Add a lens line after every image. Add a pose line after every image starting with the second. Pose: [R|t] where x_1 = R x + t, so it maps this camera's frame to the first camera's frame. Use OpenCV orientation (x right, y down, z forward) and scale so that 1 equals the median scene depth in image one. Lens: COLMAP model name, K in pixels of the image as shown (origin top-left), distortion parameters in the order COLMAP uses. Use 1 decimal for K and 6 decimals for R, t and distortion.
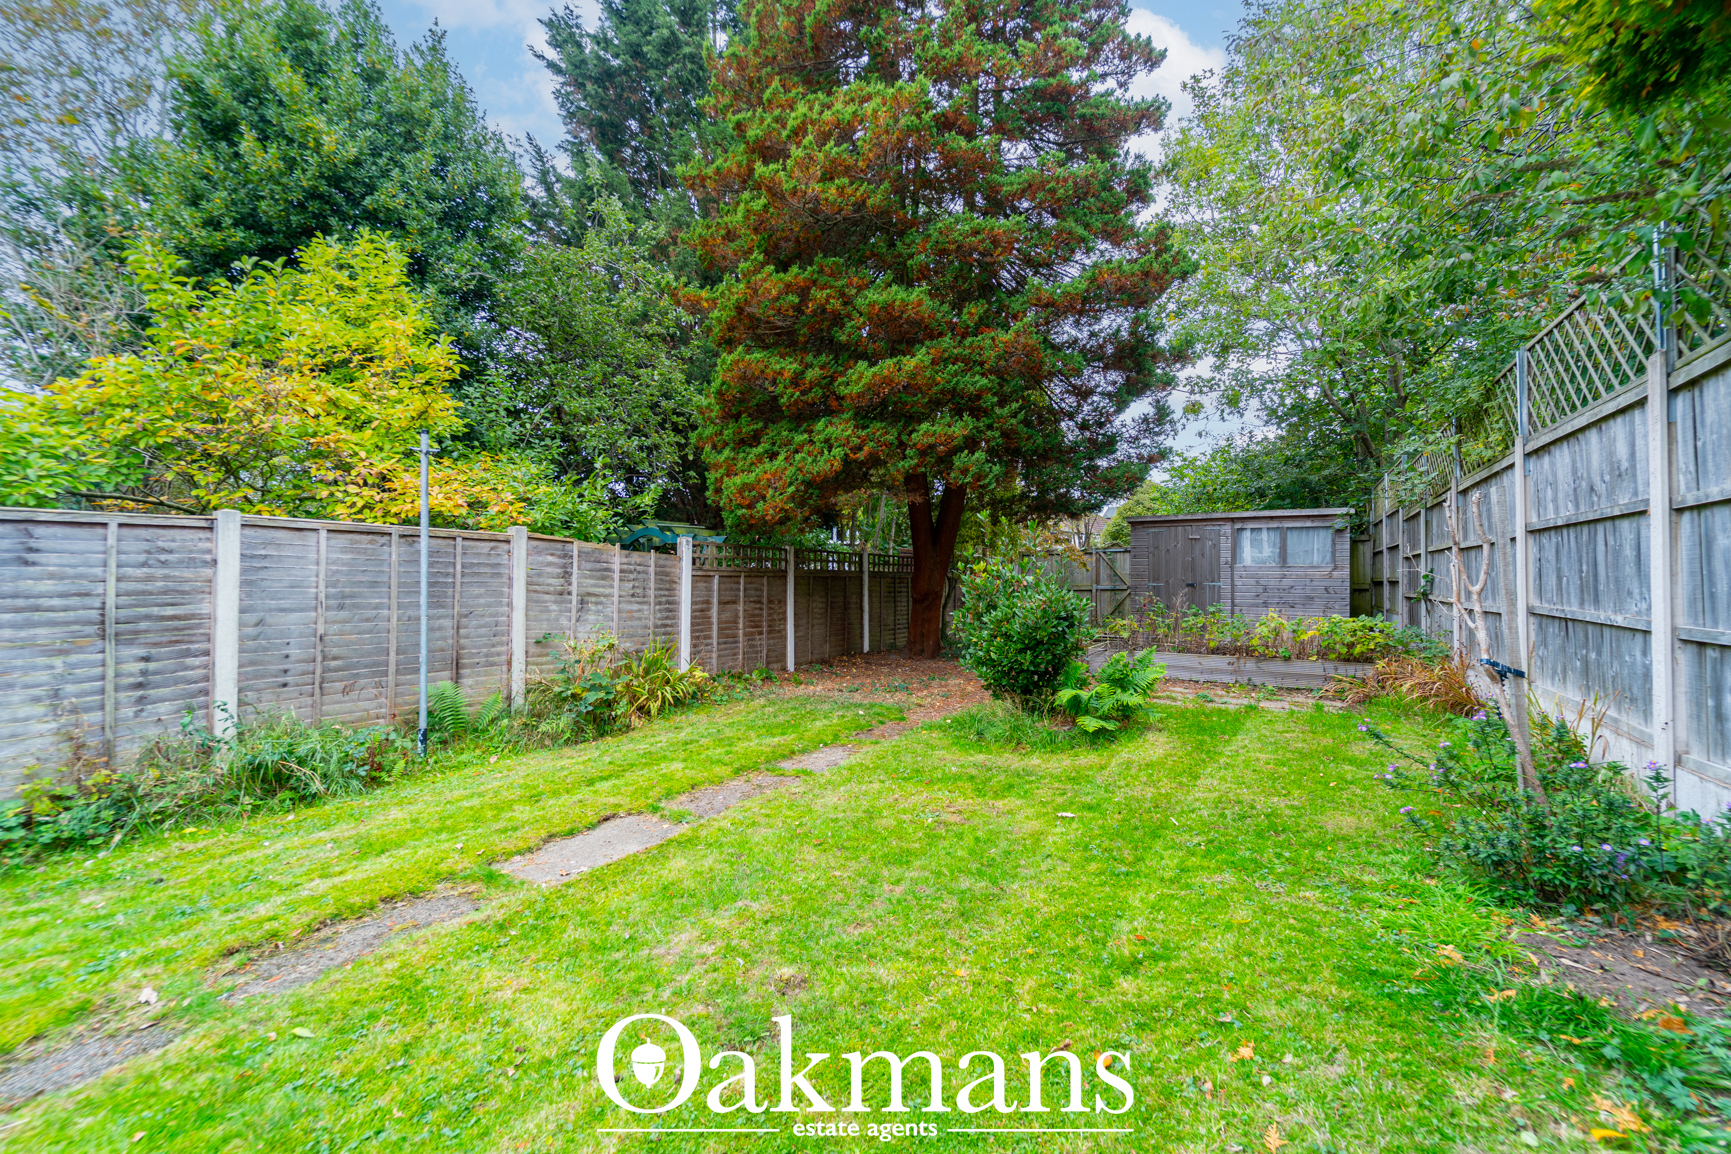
lens RADIAL K [[703.2, 0, 858.2], [0, 703.2, 566.2], [0, 0, 1]] dist [0.000173, -0.000228]
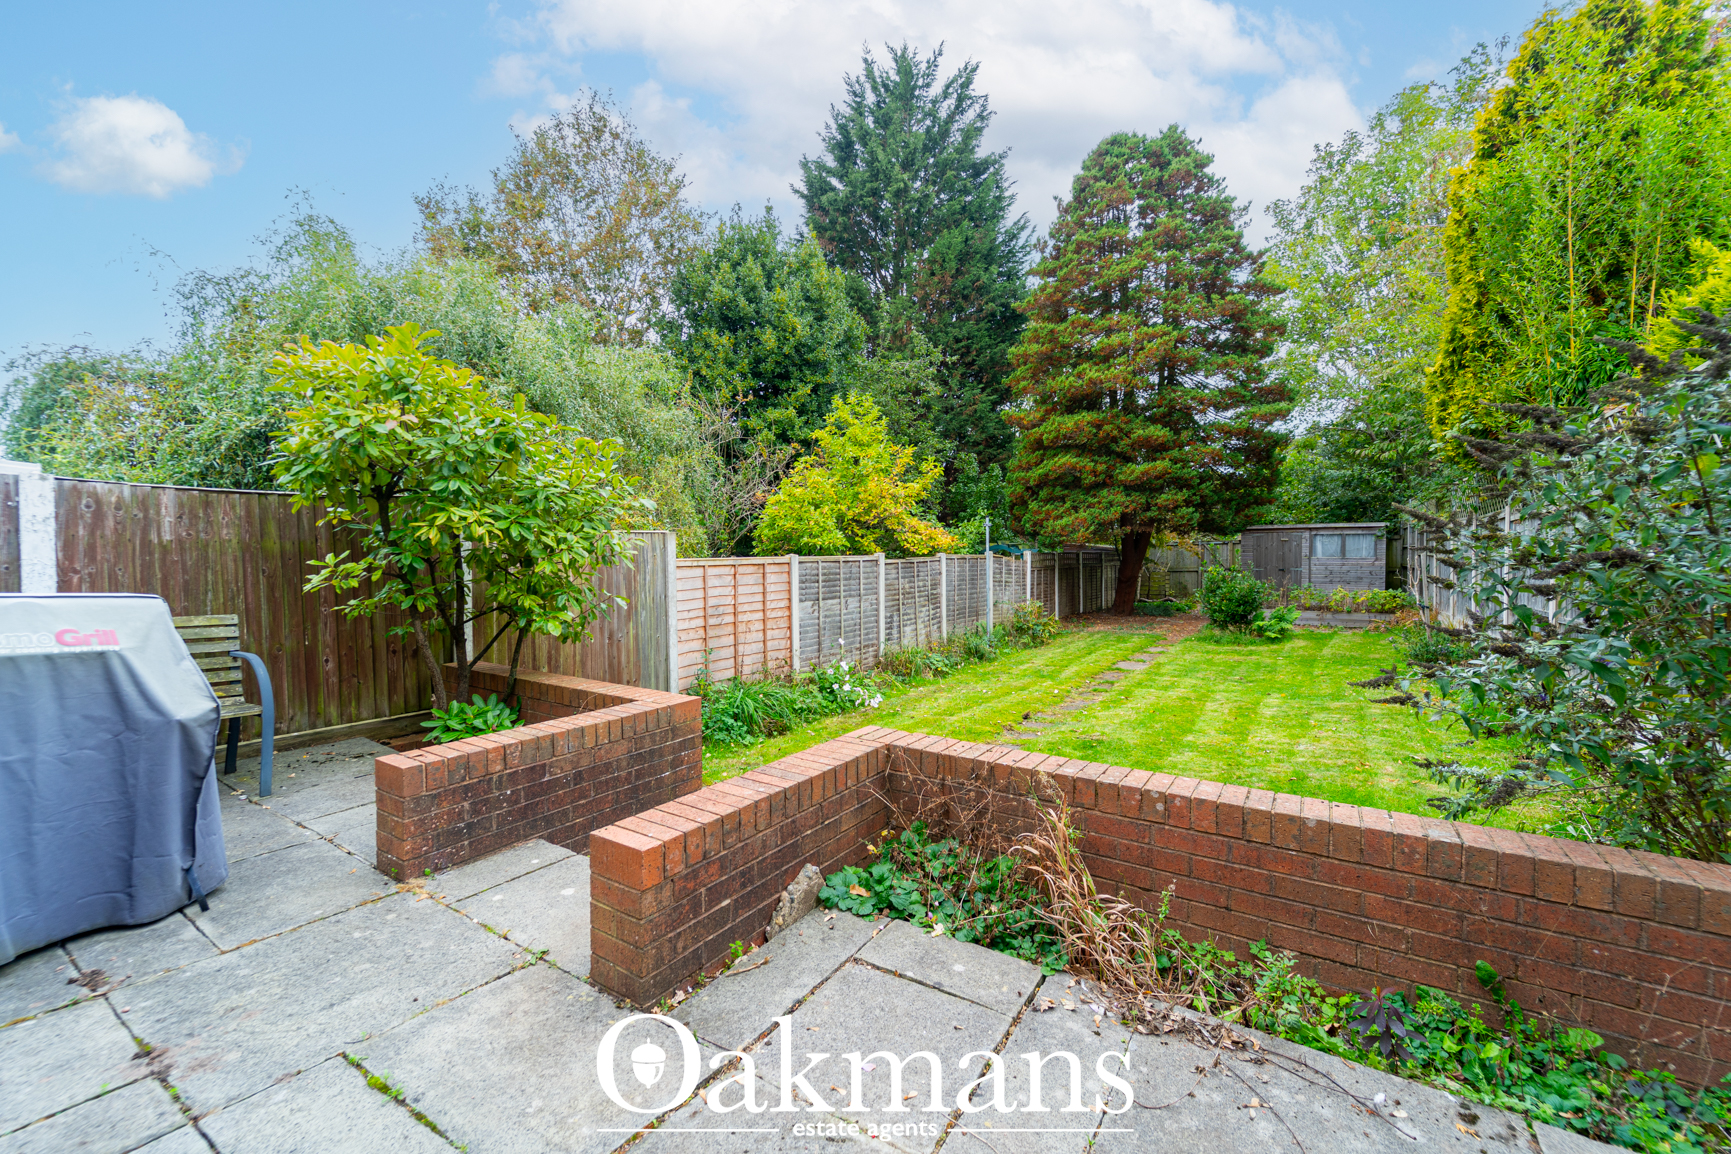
lens RADIAL K [[727.3, 0, 861.3], [0, 727.3, 565.0], [0, 0, 1]] dist [0.004854, 0.000008]
pose [[0.999650, -0.011602, -0.023764, -0.669015], [0.012346, 0.999430, 0.031428, -0.074857], [0.023386, -0.031711, 0.999223, -1.009641]]
